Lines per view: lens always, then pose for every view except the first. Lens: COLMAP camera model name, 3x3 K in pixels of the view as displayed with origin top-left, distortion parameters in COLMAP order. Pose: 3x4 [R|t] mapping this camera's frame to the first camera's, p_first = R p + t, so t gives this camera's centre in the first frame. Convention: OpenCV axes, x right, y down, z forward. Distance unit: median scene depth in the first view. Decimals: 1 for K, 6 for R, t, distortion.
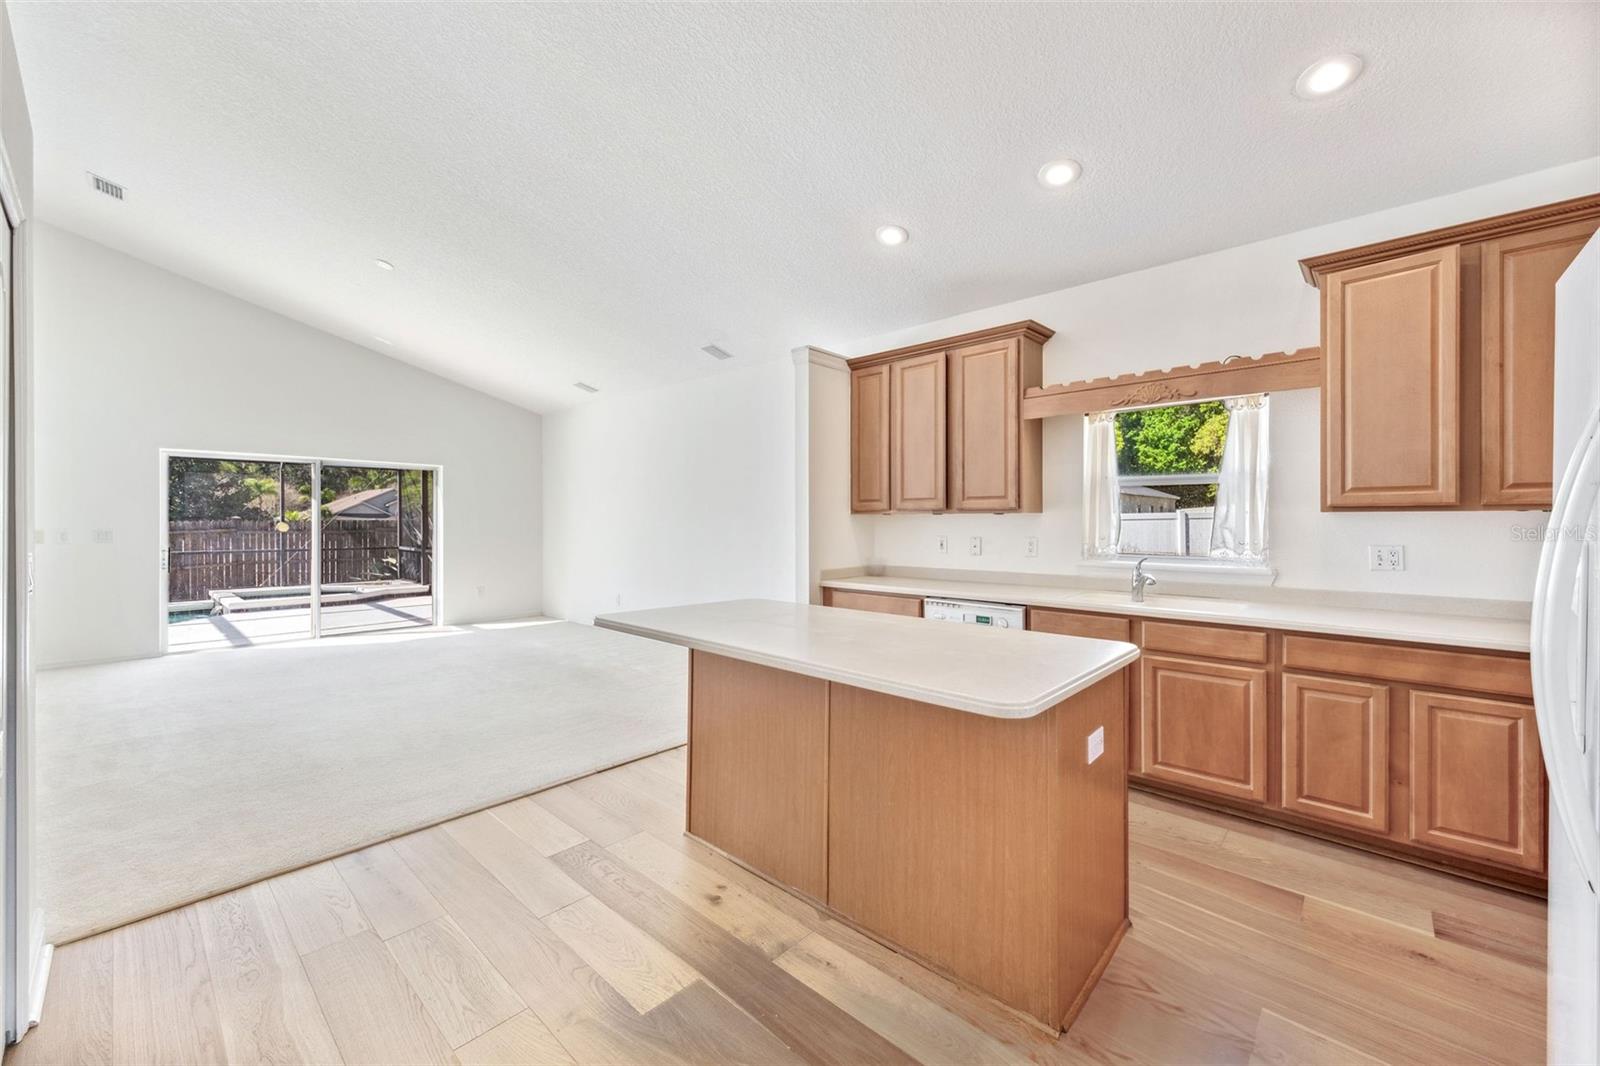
lens RADIAL K [[623.1, 0, 798.9], [0, 623.1, 524.1], [0, 0, 1]] dist [0.010022, -0.000052]
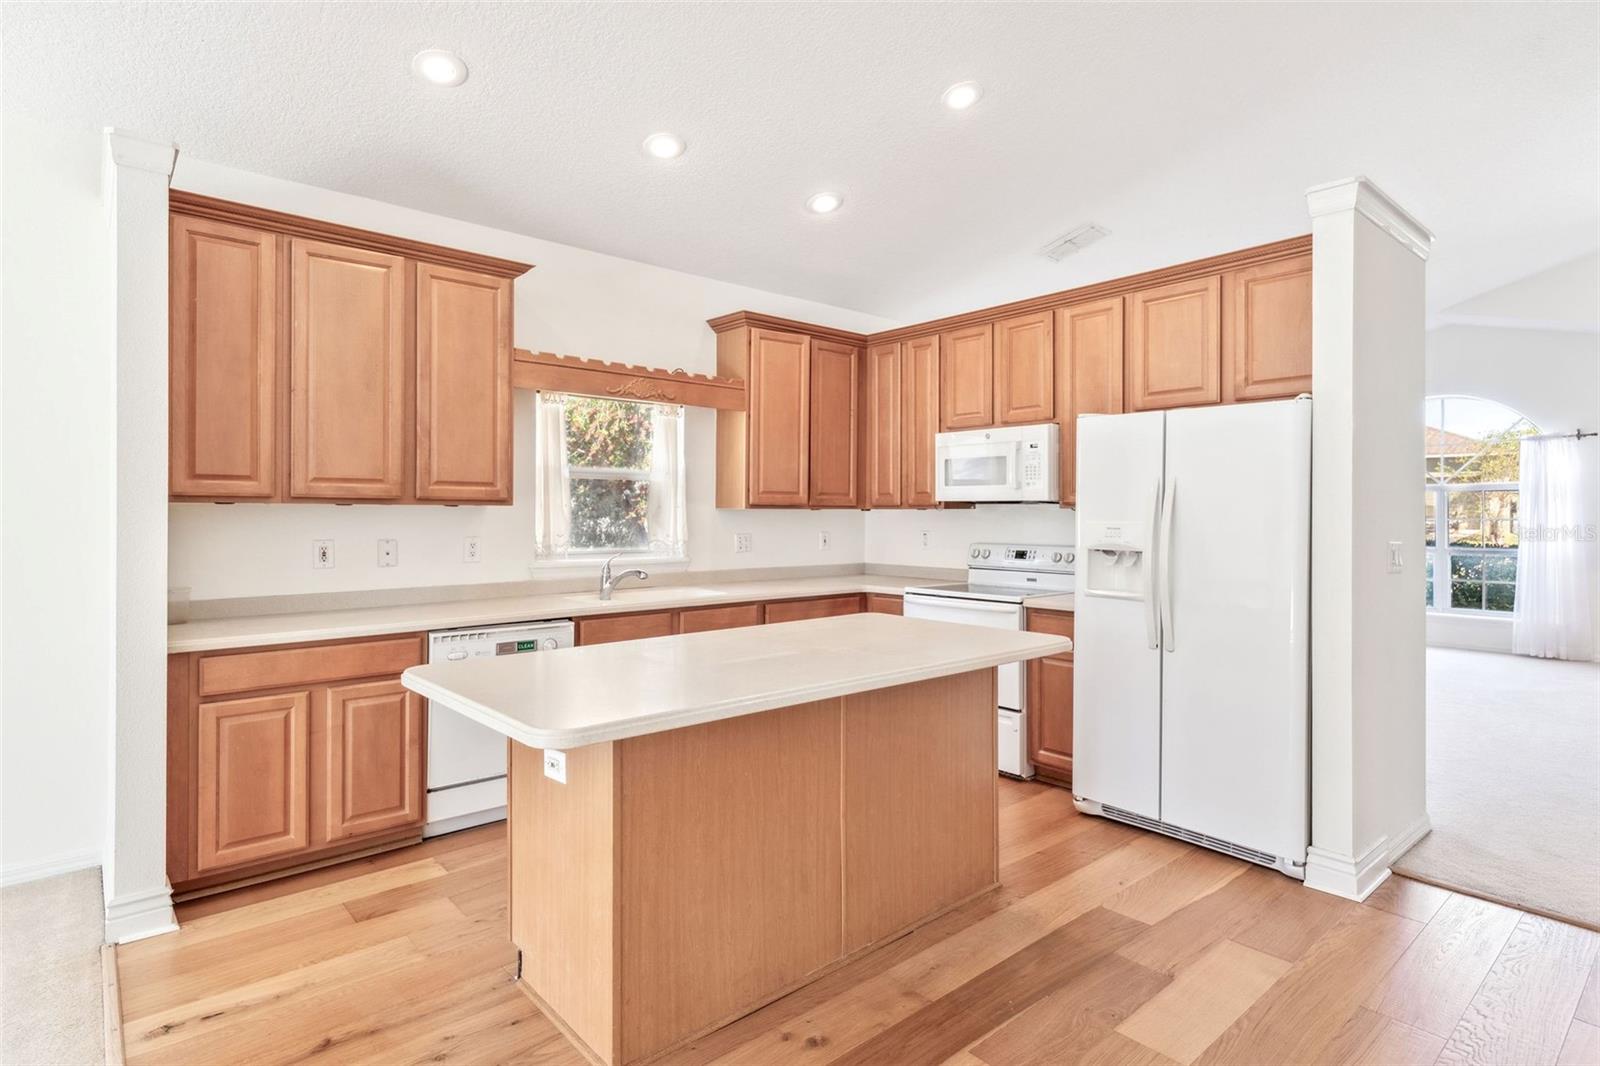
lens RADIAL K [[794.2, 0, 800.0], [0, 794.2, 533.0], [0, 0, 1]] dist [0.002469, -0.000137]
pose [[0.127721, -0.023191, 0.991539, -0.645499], [0.004104, 0.999730, 0.022854, -0.005273], [-0.991802, 0.001150, 0.127782, 0.562233]]
